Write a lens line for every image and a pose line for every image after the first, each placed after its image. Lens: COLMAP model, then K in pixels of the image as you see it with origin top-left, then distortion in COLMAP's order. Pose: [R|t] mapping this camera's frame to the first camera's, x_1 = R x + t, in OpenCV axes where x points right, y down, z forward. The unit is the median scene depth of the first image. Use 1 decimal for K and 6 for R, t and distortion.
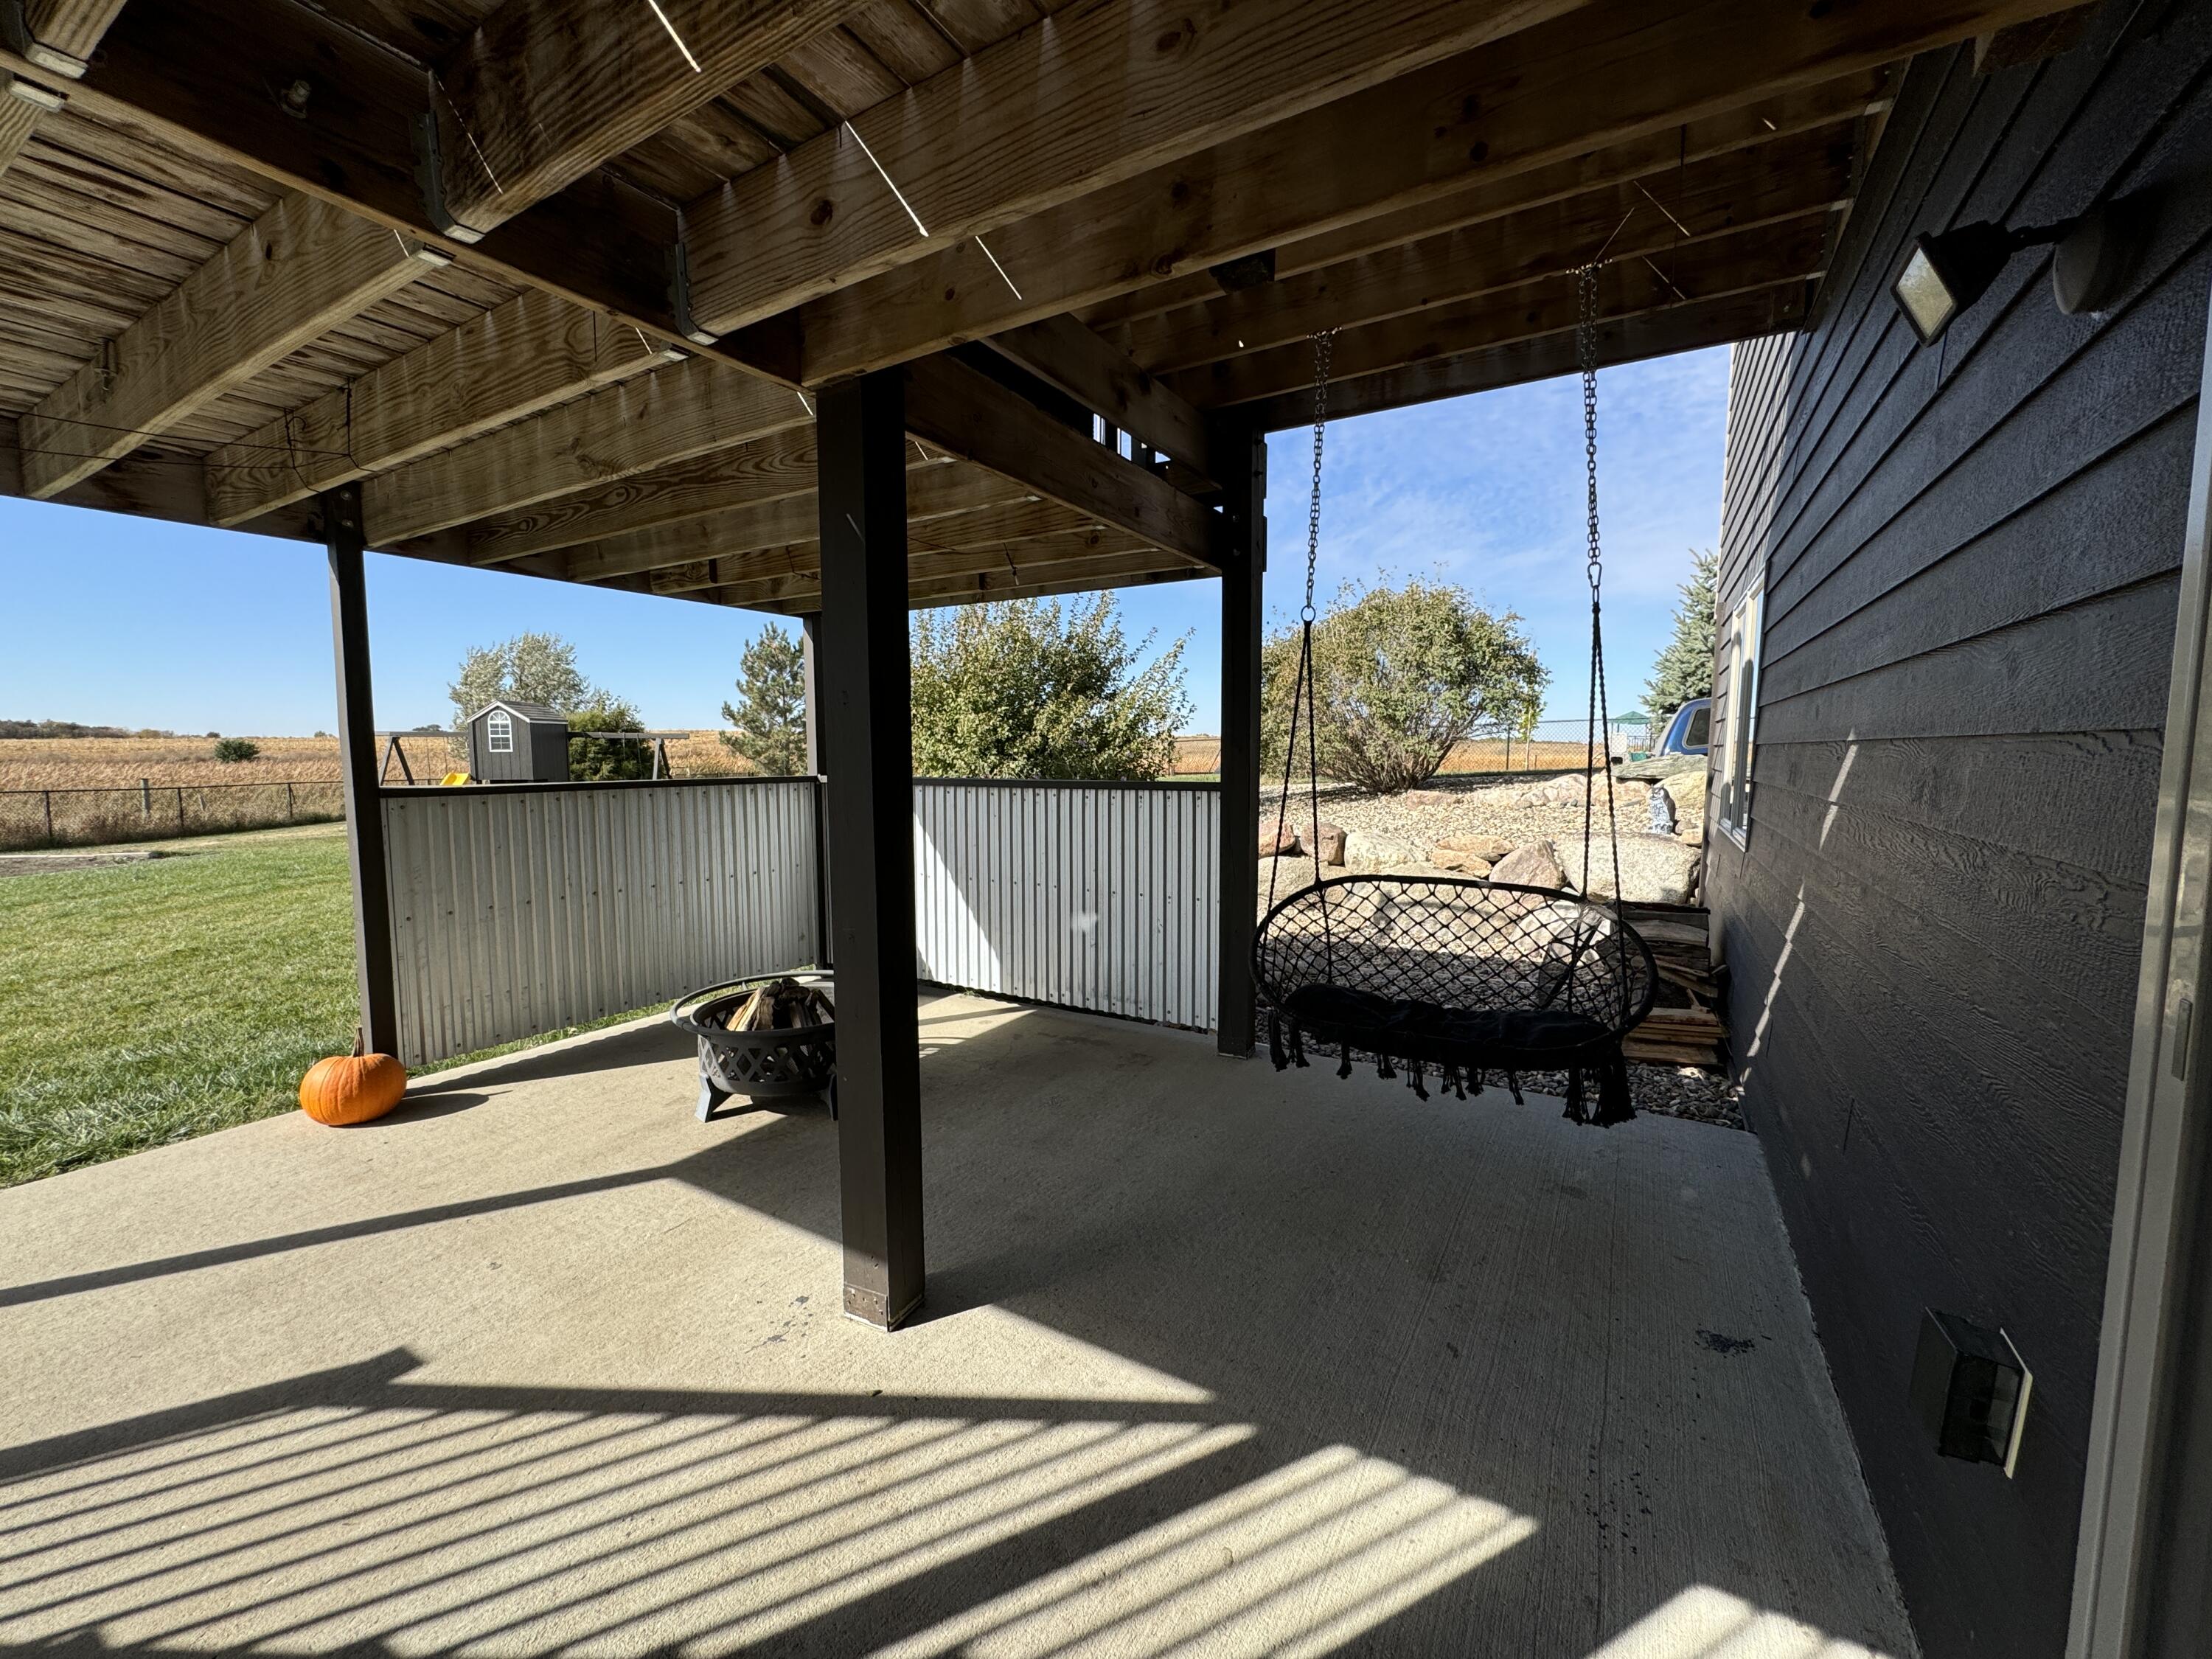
lens RADIAL K [[884.3, 0, 1105.2], [0, 884.3, 834.8], [0, 0, 1]] dist [-0.001500, 0.000360]
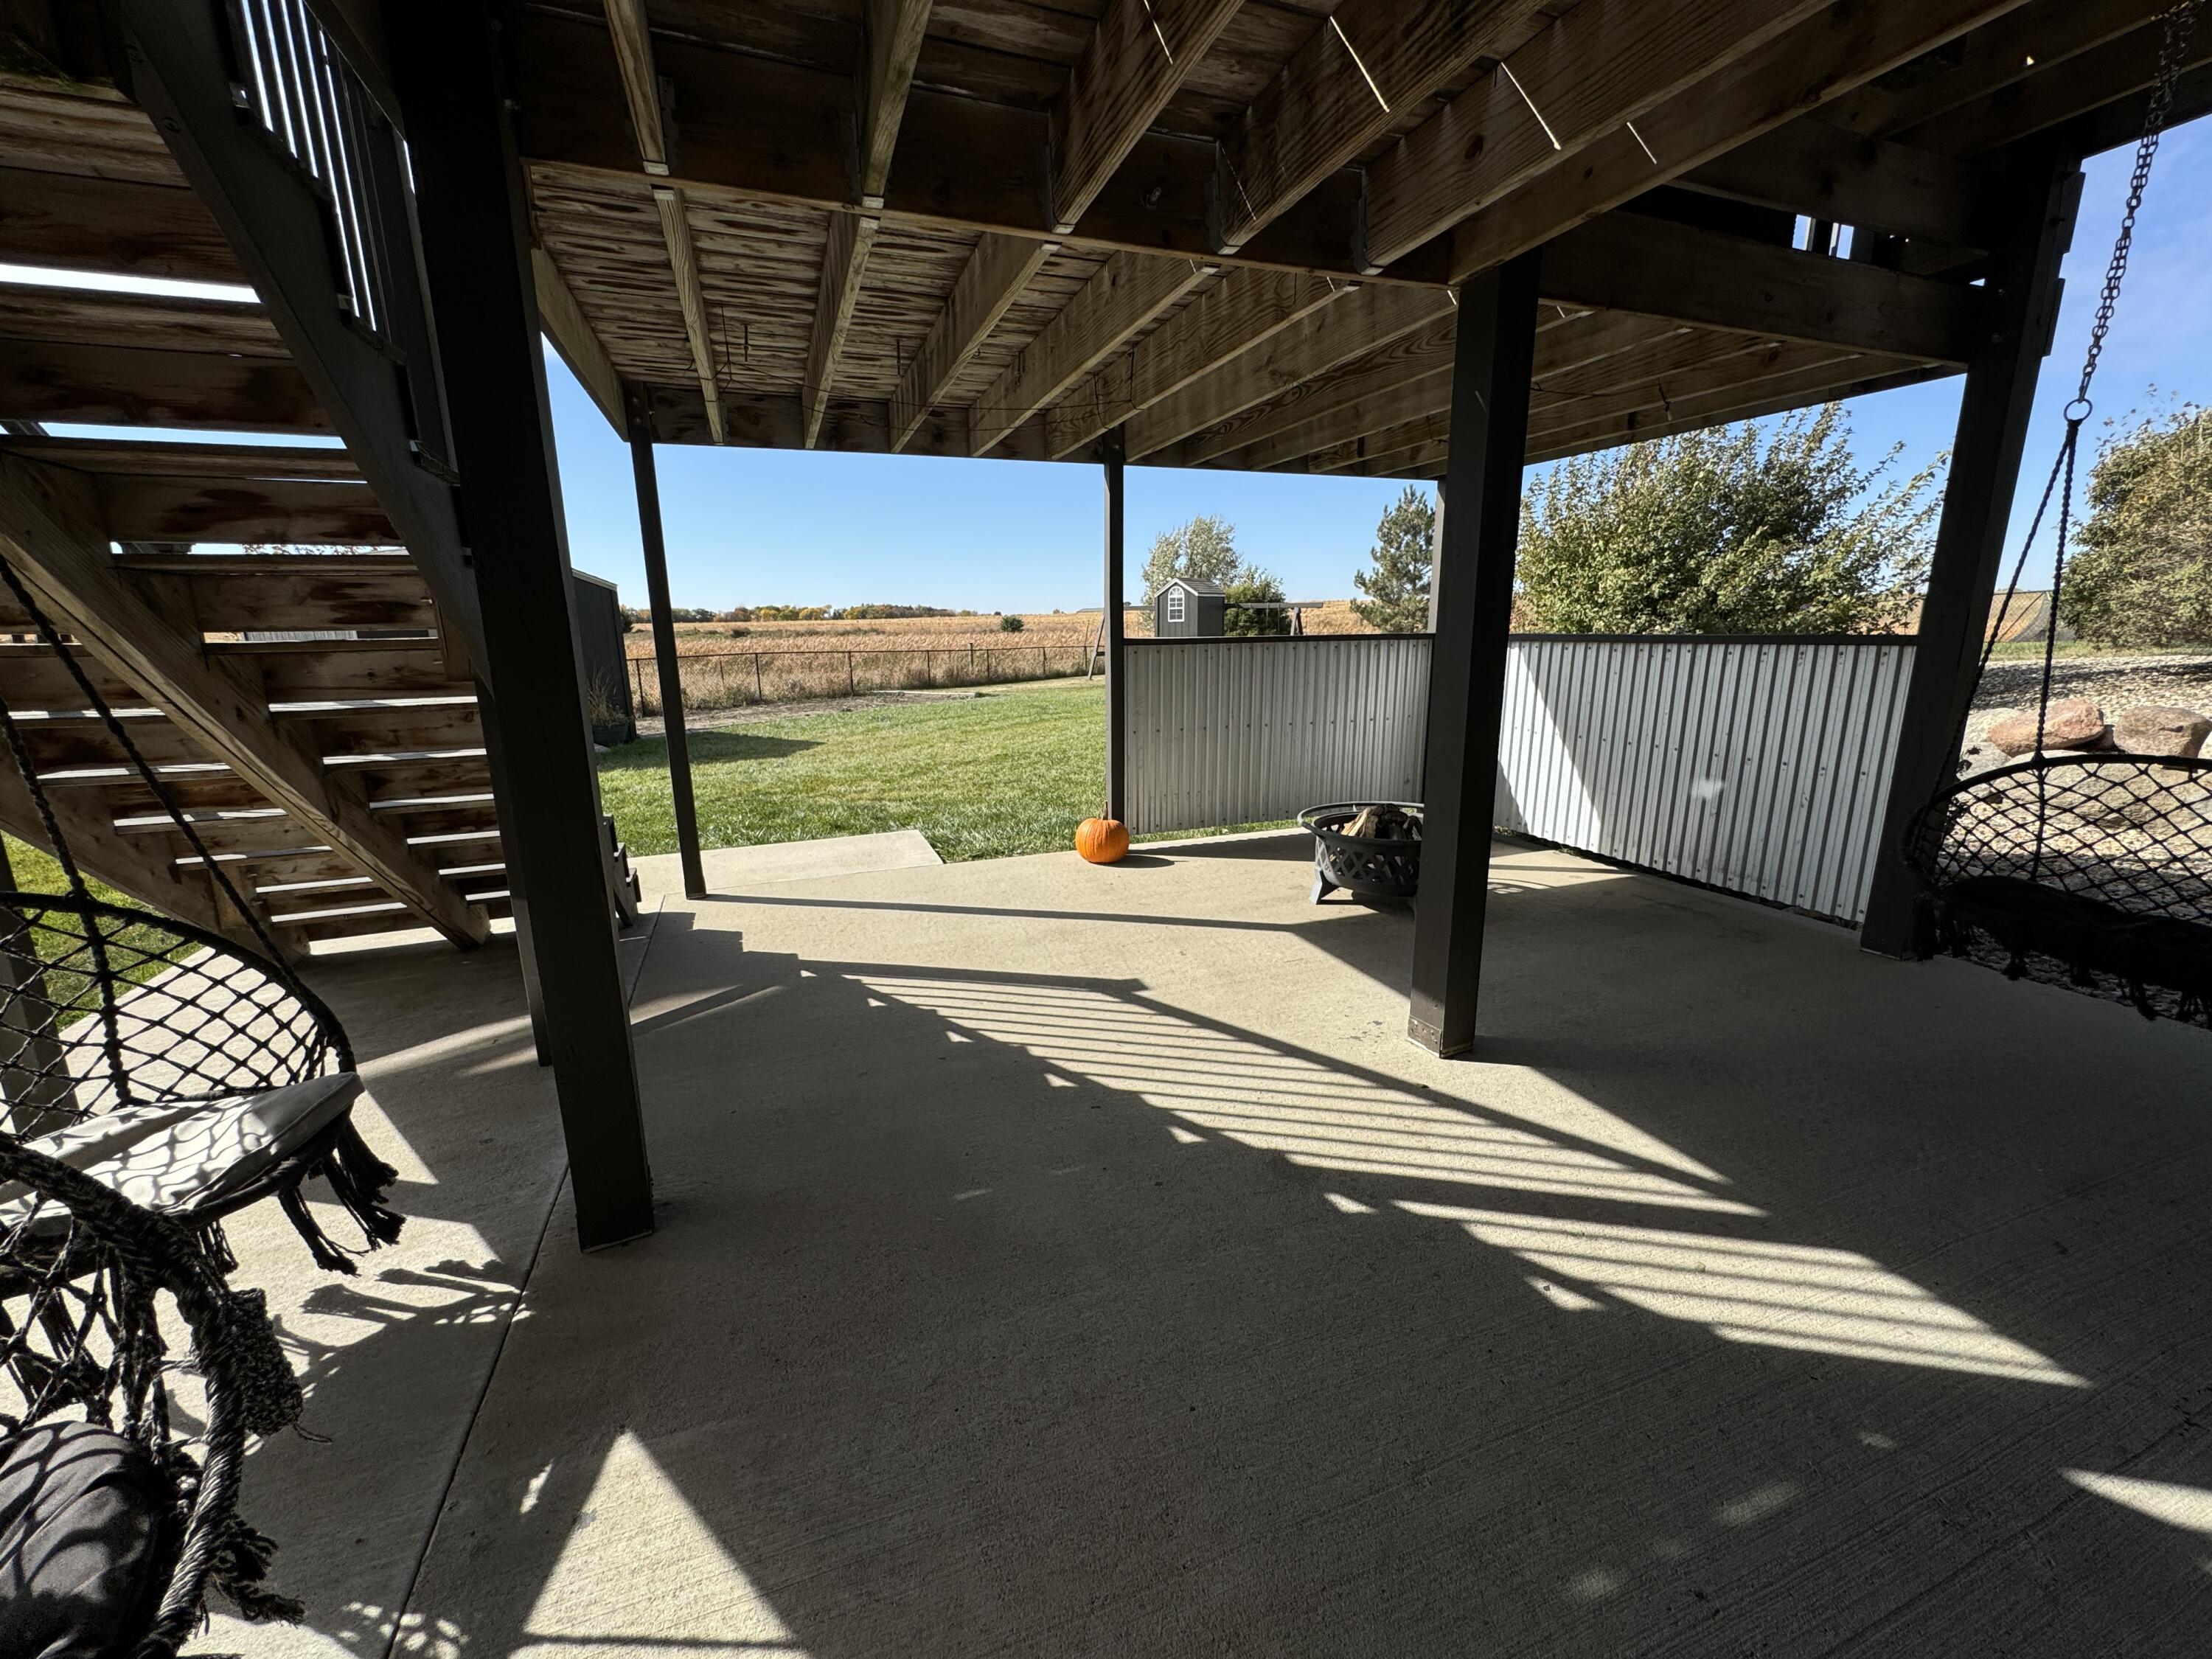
lens RADIAL K [[884.3, 0, 1105.8], [0, 884.3, 829.6], [0, 0, 1]] dist [-0.001500, 0.000360]
pose [[0.783447, 0.131795, -0.607322, 0.074411], [-0.046623, 0.986964, 0.154038, 0.037747], [0.619707, -0.092366, 0.779379, -0.183320]]
